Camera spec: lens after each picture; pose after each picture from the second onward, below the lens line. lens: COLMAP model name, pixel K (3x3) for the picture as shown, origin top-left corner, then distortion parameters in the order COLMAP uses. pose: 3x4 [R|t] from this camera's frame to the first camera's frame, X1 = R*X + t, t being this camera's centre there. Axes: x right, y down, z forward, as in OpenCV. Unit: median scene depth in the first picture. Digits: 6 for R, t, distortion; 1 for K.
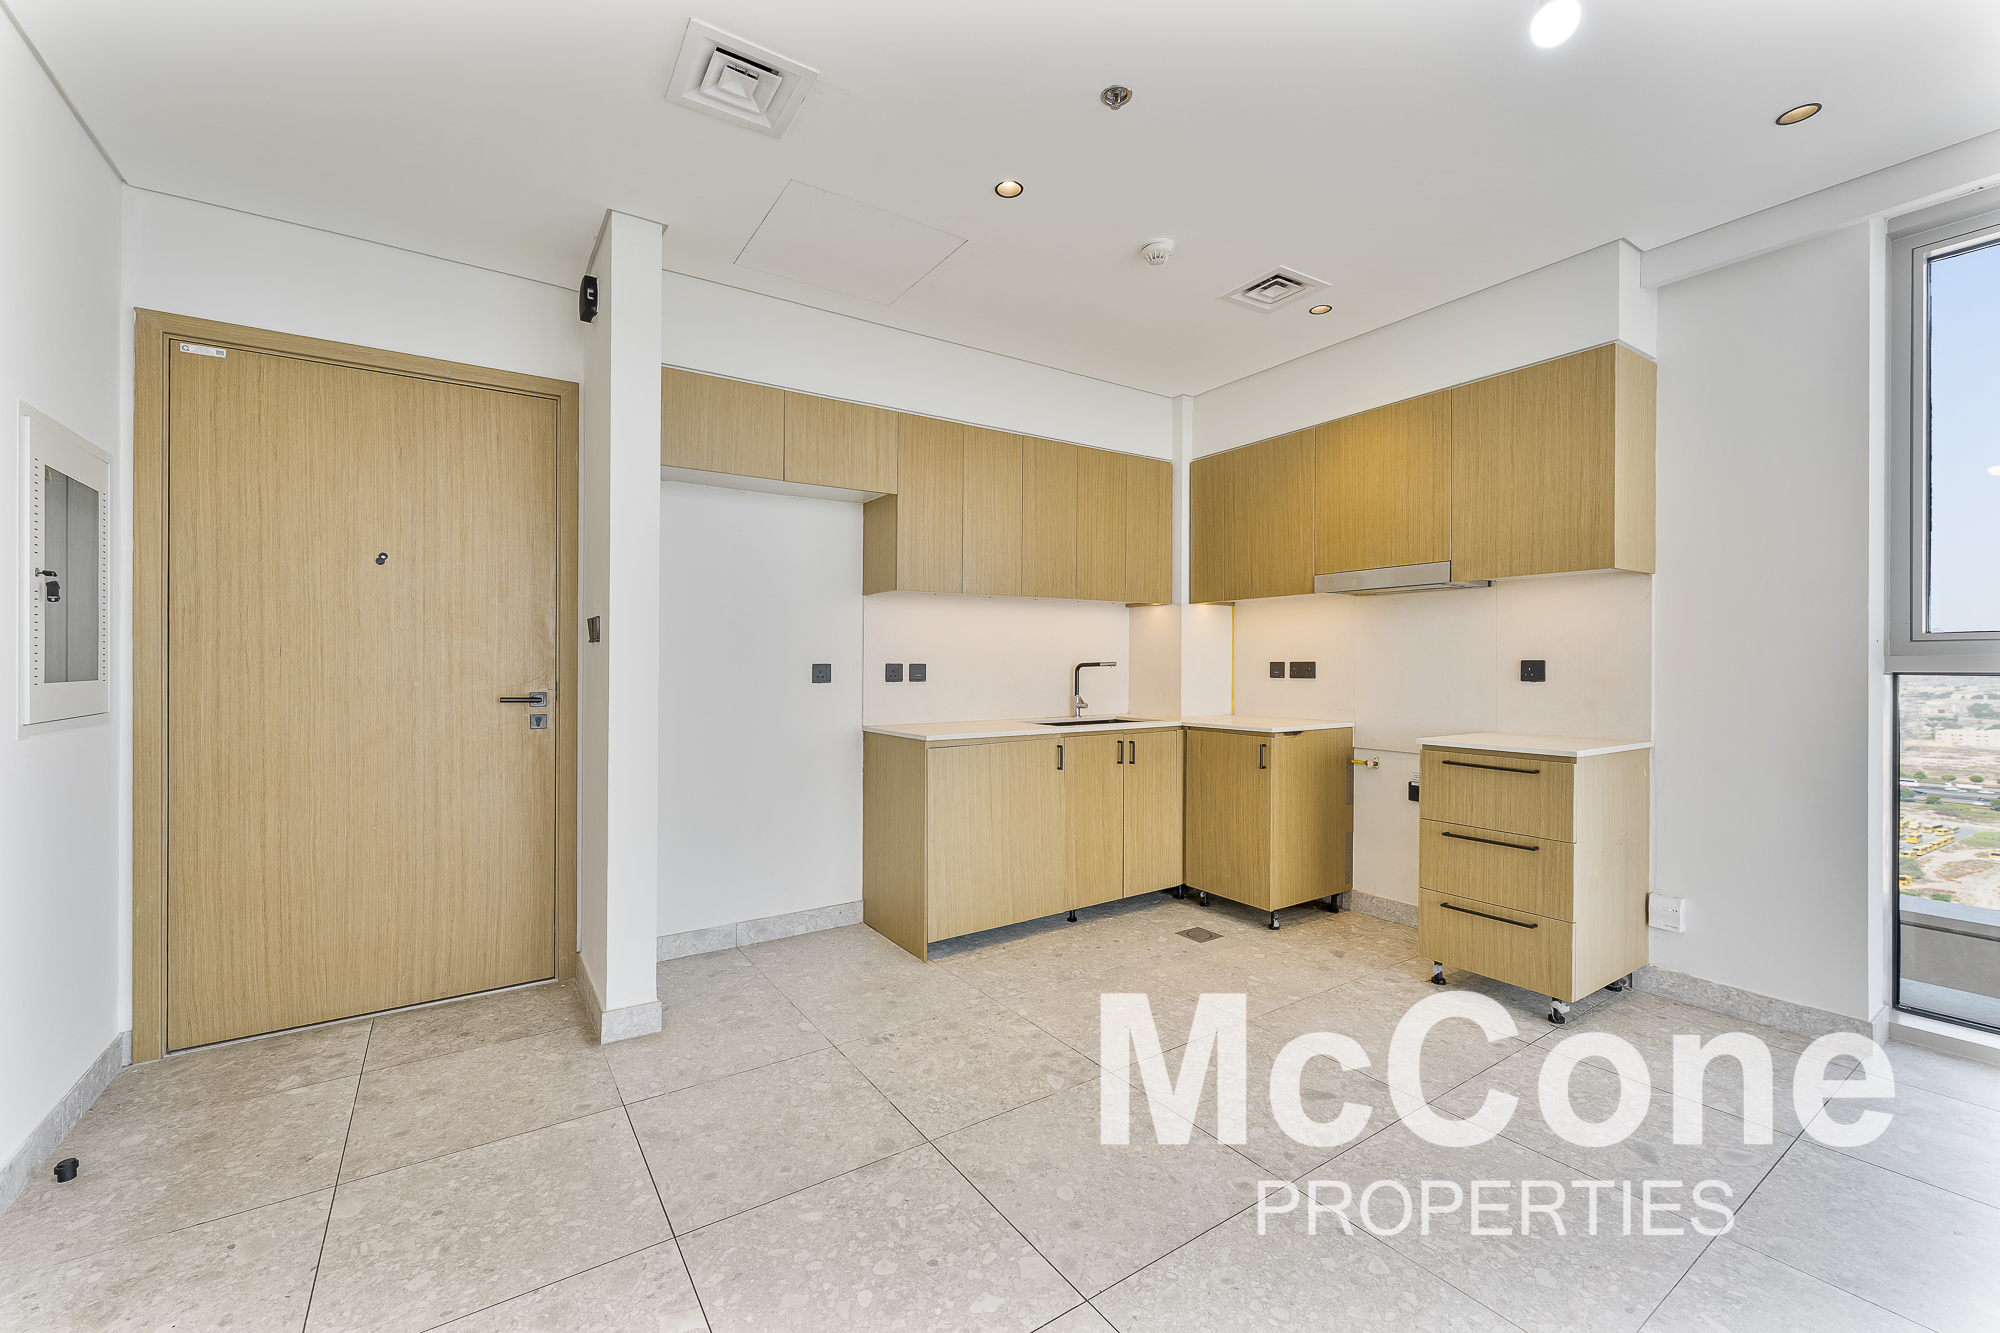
lens RADIAL K [[800.5, 0, 984.9], [0, 800.5, 660.6], [0, 0, 1]] dist [0.002214, 0.000265]
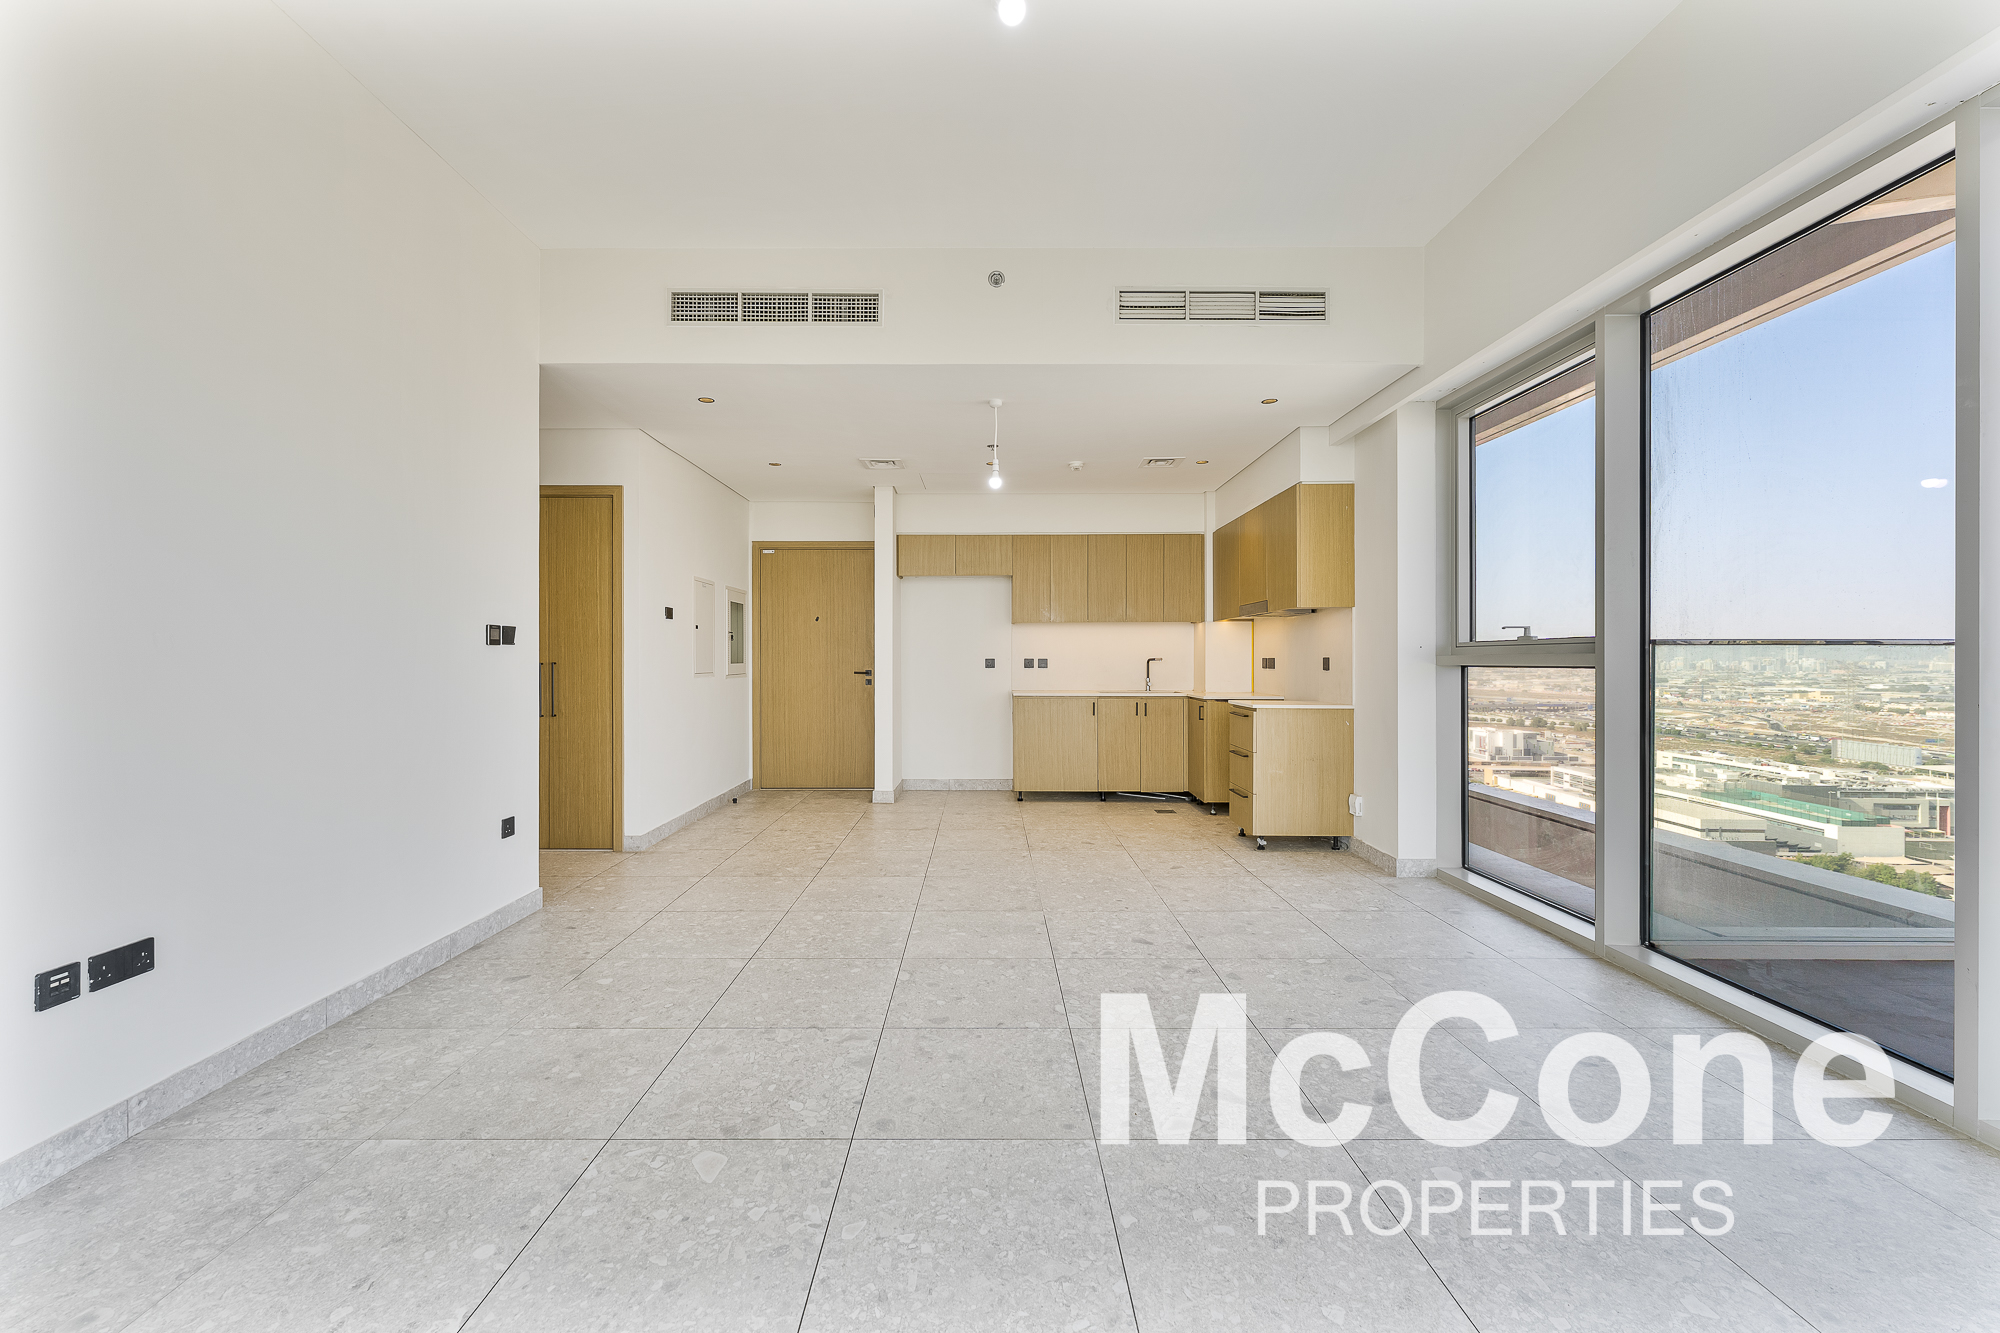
lens RADIAL K [[800.5, 0, 984.9], [0, 800.5, 660.6], [0, 0, 1]] dist [0.002214, 0.000265]
pose [[0.832416, 0.004217, -0.554135, 0.905686], [0.000048, 0.999970, 0.007683, -0.006784], [0.554151, -0.006422, 0.832392, -0.692994]]
